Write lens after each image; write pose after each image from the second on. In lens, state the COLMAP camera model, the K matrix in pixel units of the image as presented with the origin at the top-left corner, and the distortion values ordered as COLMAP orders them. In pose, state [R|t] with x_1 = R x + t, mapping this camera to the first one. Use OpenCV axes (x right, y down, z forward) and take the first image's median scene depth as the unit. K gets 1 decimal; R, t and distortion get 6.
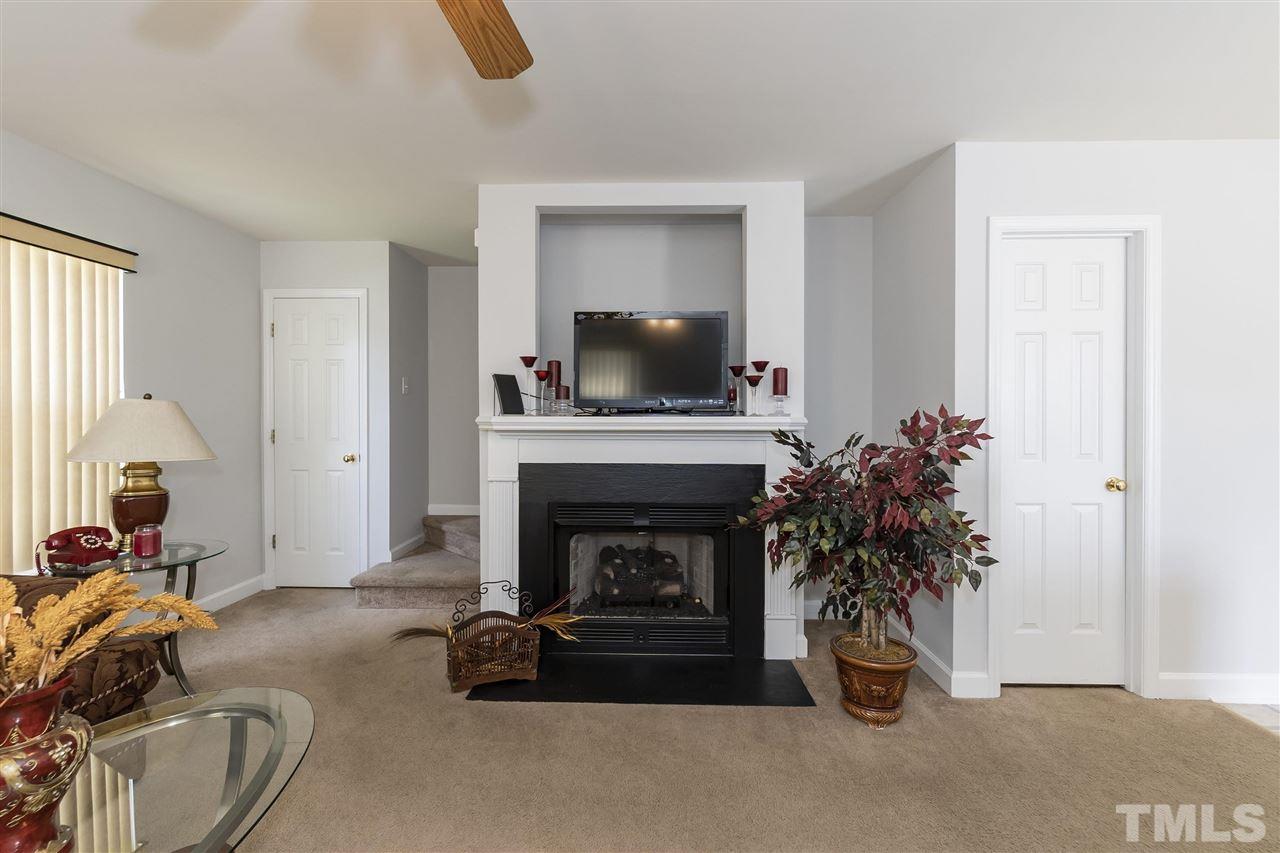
lens RADIAL K [[572.4, 0, 635.2], [0, 572.4, 419.2], [0, 0, 1]] dist [-0.003359, -0.000349]
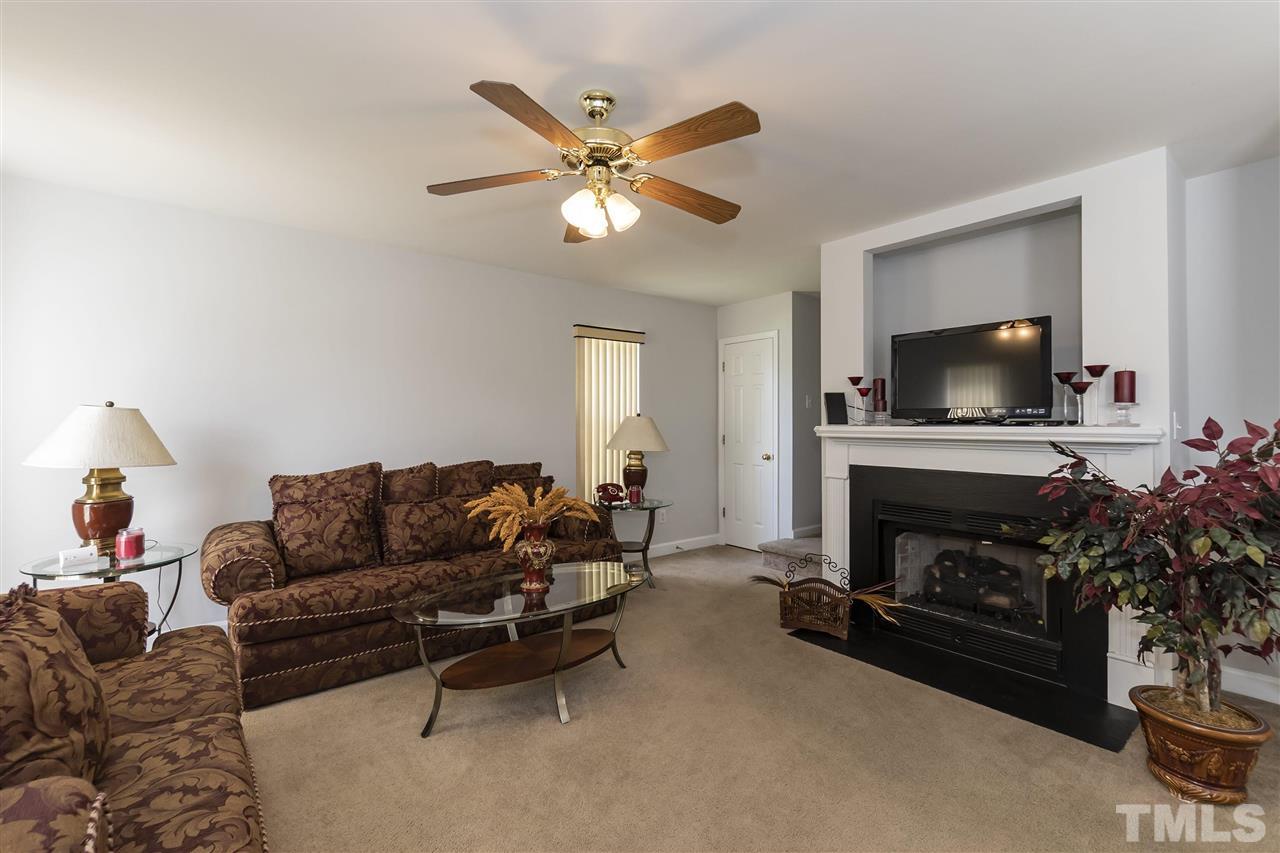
lens RADIAL K [[572.4, 0, 635.2], [0, 572.4, 419.2], [0, 0, 1]] dist [-0.003359, -0.000349]
pose [[0.633132, -0.007708, -0.774006, 0.454730], [-0.006389, 0.999864, -0.015183, 0.001728], [0.774018, 0.014558, 0.632997, -0.127143]]
